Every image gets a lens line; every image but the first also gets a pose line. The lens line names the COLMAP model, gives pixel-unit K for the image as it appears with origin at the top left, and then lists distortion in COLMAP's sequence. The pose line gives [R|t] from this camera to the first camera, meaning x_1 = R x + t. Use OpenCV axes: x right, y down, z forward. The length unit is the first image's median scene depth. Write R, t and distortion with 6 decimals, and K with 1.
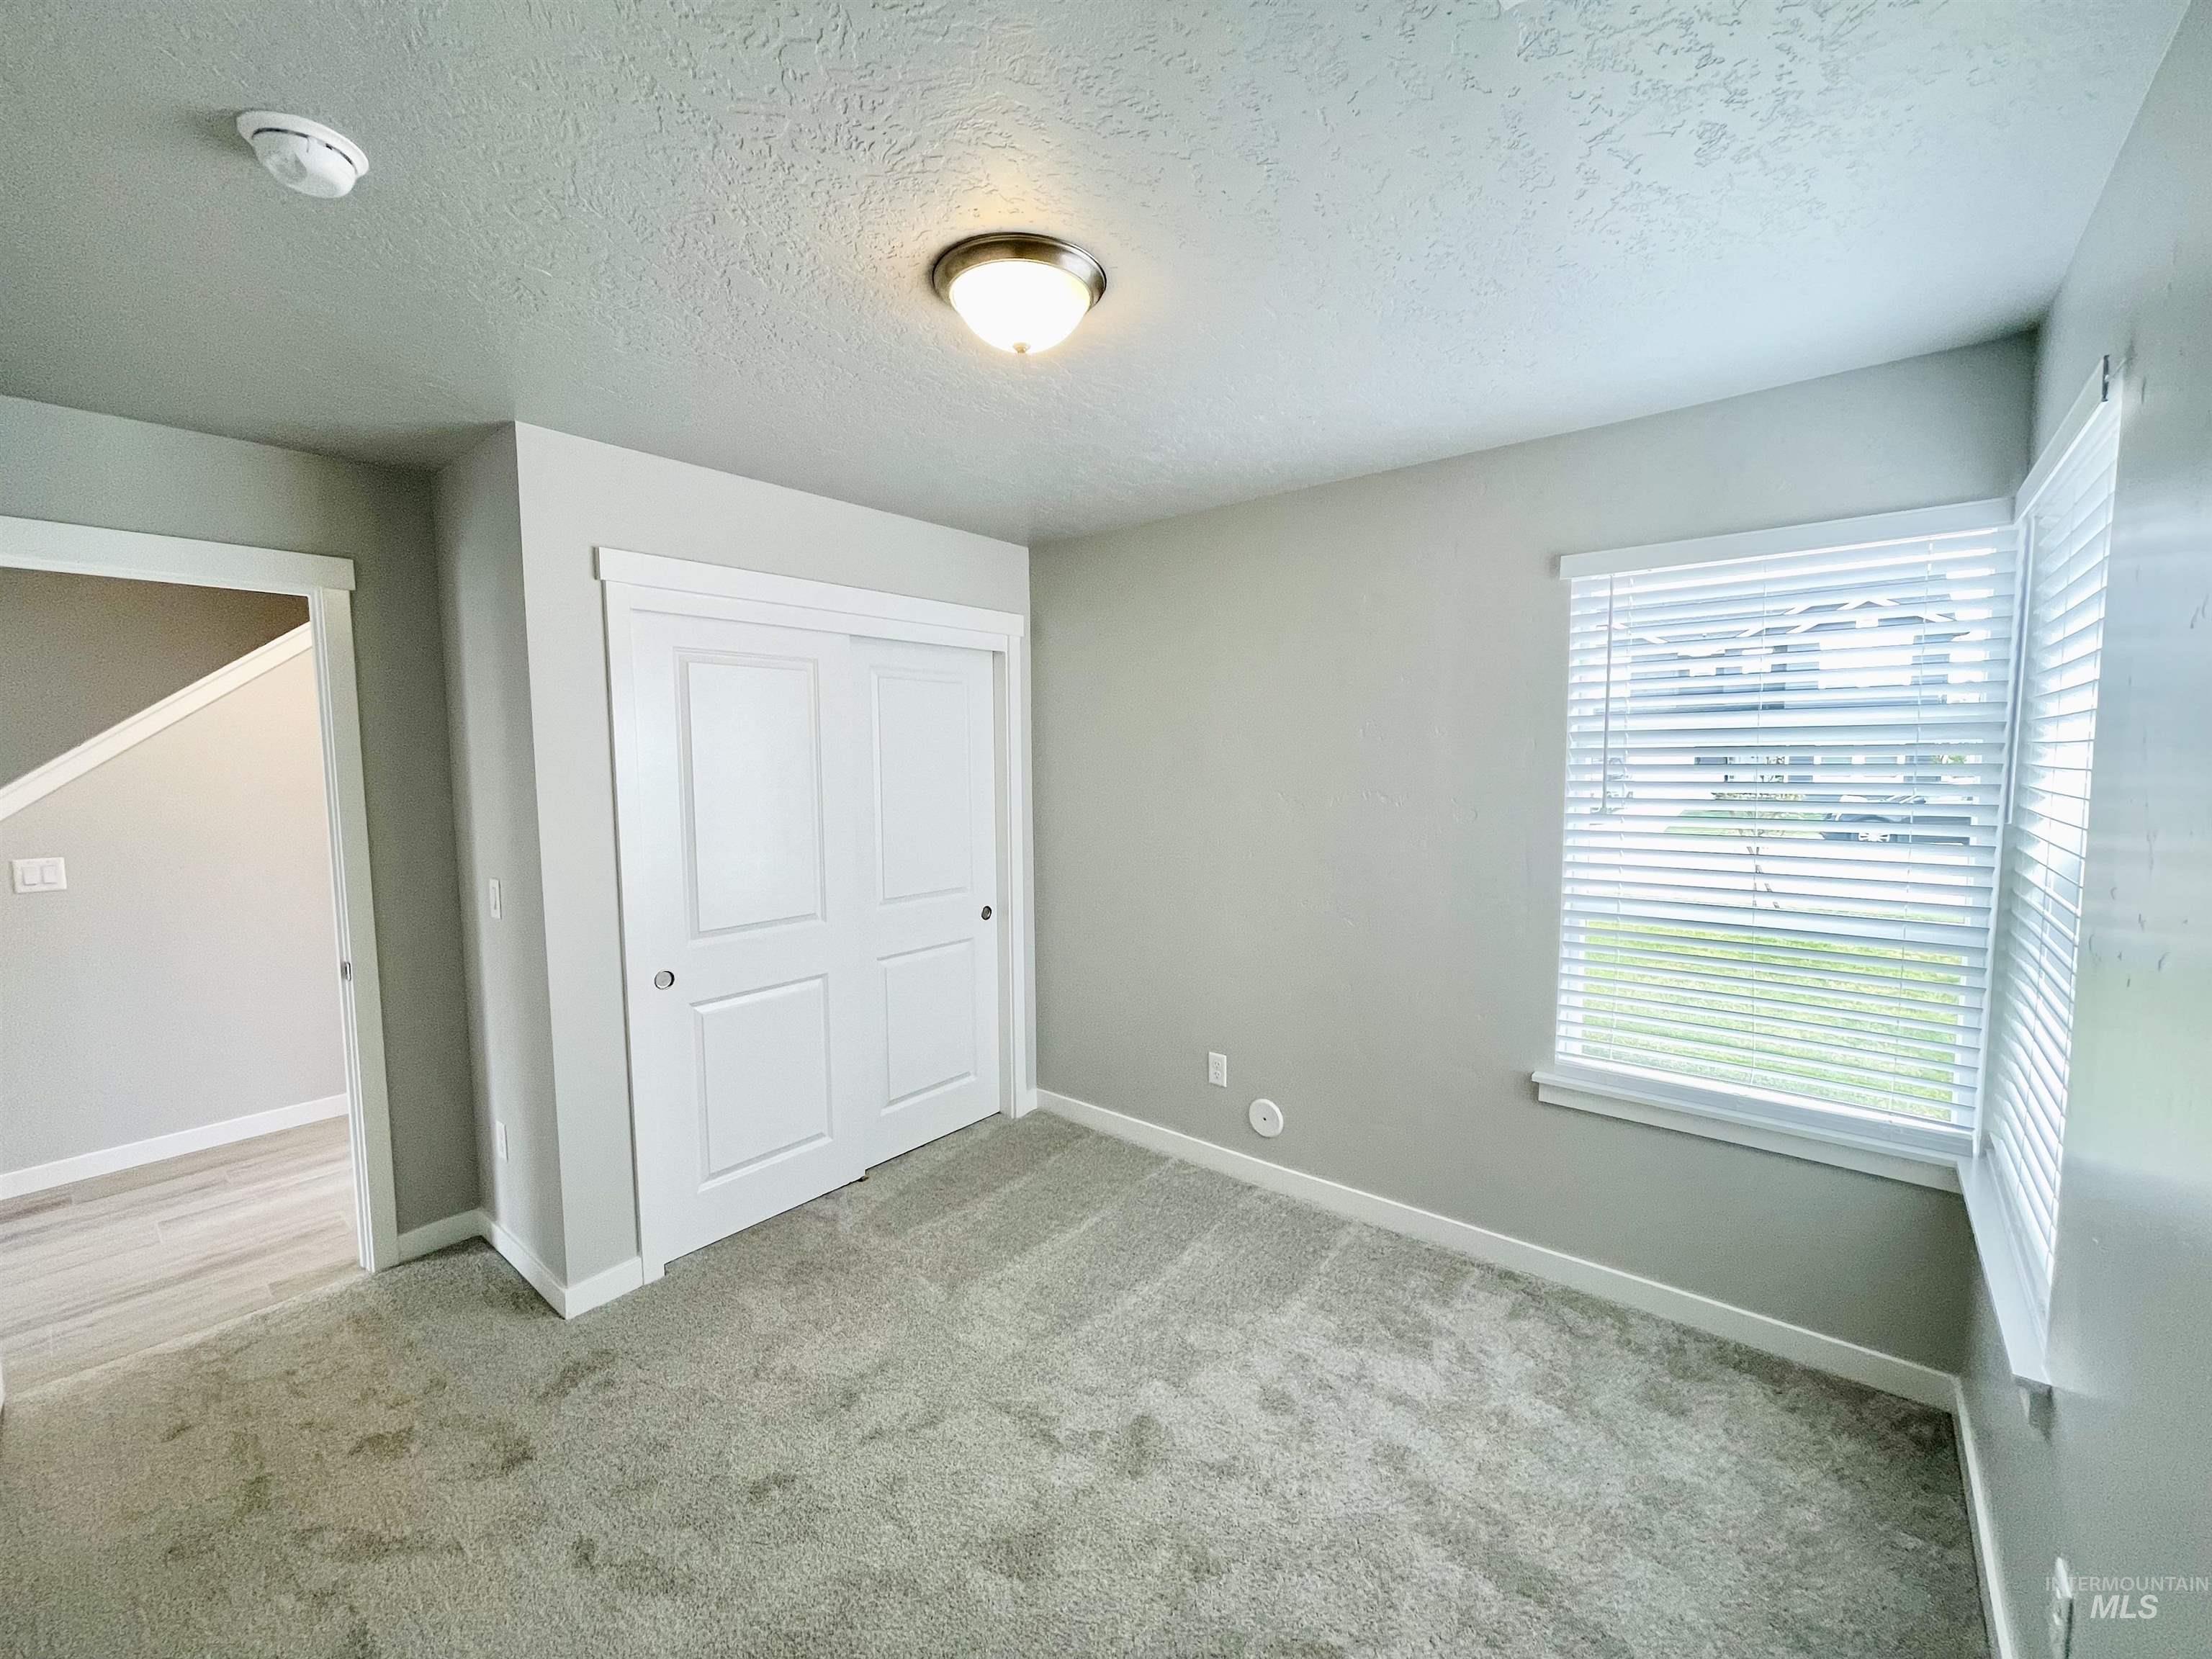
lens RADIAL K [[891.8, 0, 1113.0], [0, 891.8, 827.7], [0, 0, 1]] dist [-0.001304, 0.000072]
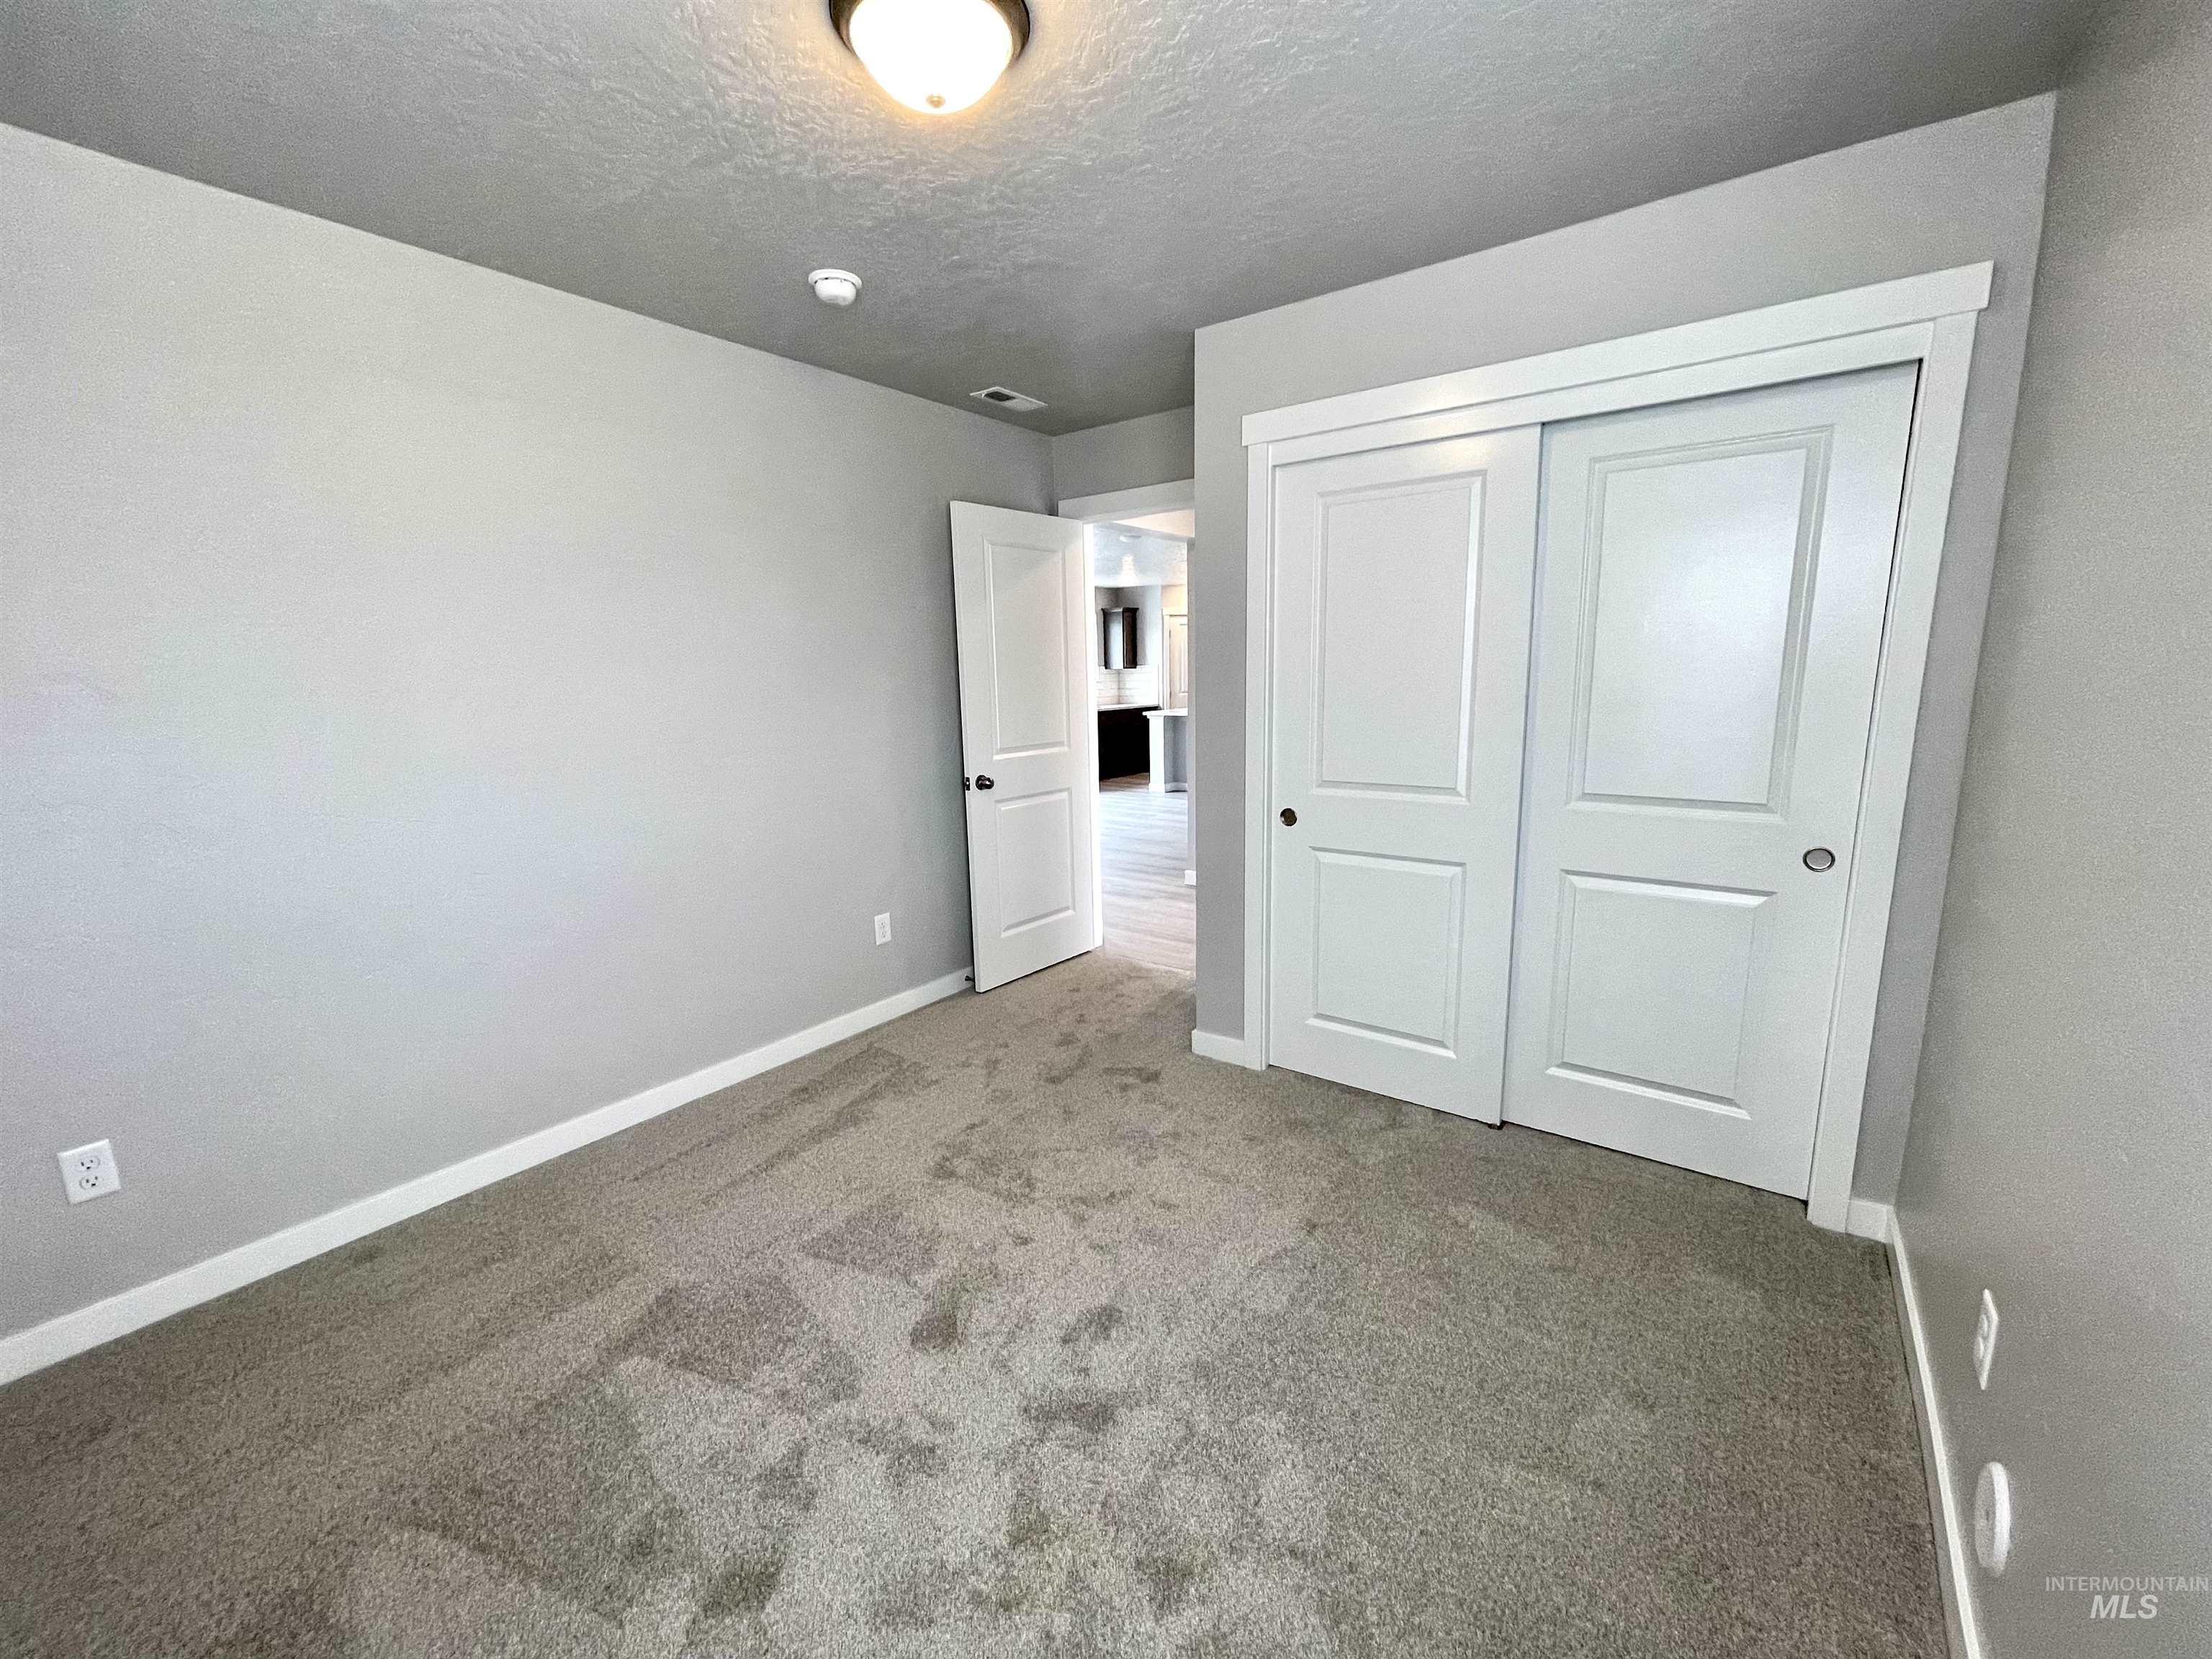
lens RADIAL K [[891.8, 0, 1113.0], [0, 891.8, 827.7], [0, 0, 1]] dist [-0.001304, 0.000072]
pose [[0.032015, 0.160692, -0.986485, 0.629617], [-0.072825, 0.984743, 0.158045, 0.028606], [0.996831, 0.066781, 0.043229, 0.807977]]
